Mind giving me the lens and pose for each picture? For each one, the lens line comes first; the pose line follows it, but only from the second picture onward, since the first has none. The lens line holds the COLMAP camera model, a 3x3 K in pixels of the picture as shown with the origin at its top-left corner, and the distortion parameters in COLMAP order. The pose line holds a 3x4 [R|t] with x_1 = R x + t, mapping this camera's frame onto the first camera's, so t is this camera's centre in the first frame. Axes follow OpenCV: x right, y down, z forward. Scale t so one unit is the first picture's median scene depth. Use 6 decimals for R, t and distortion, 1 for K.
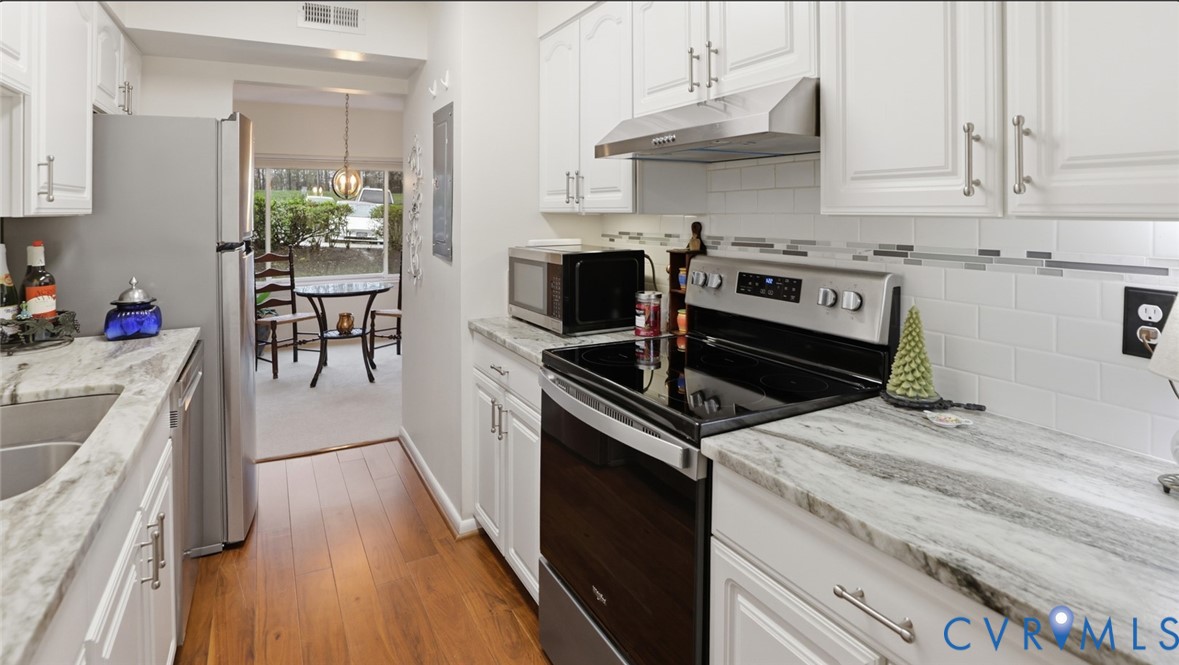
lens RADIAL K [[612.2, 0, 594.6], [0, 612.2, 222.9], [0, 0, 1]] dist [-0.041482, 0.000110]
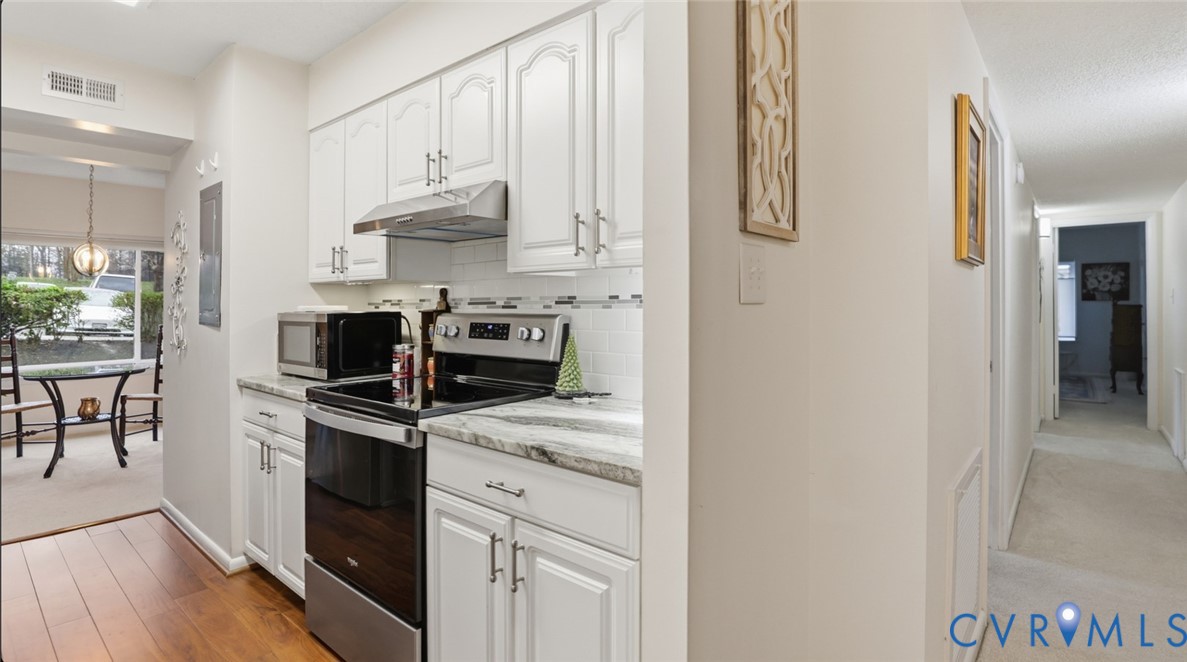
lens RADIAL K [[576.7, 0, 618.8], [0, 576.7, 302.1], [0, 0, 1]] dist [-0.045844, 0.007304]
pose [[0.925234, -0.003815, 0.379377, 0.054219], [0.010465, 0.999826, -0.015470, 0.052441], [-0.379252, 0.018283, 0.925113, -0.256595]]
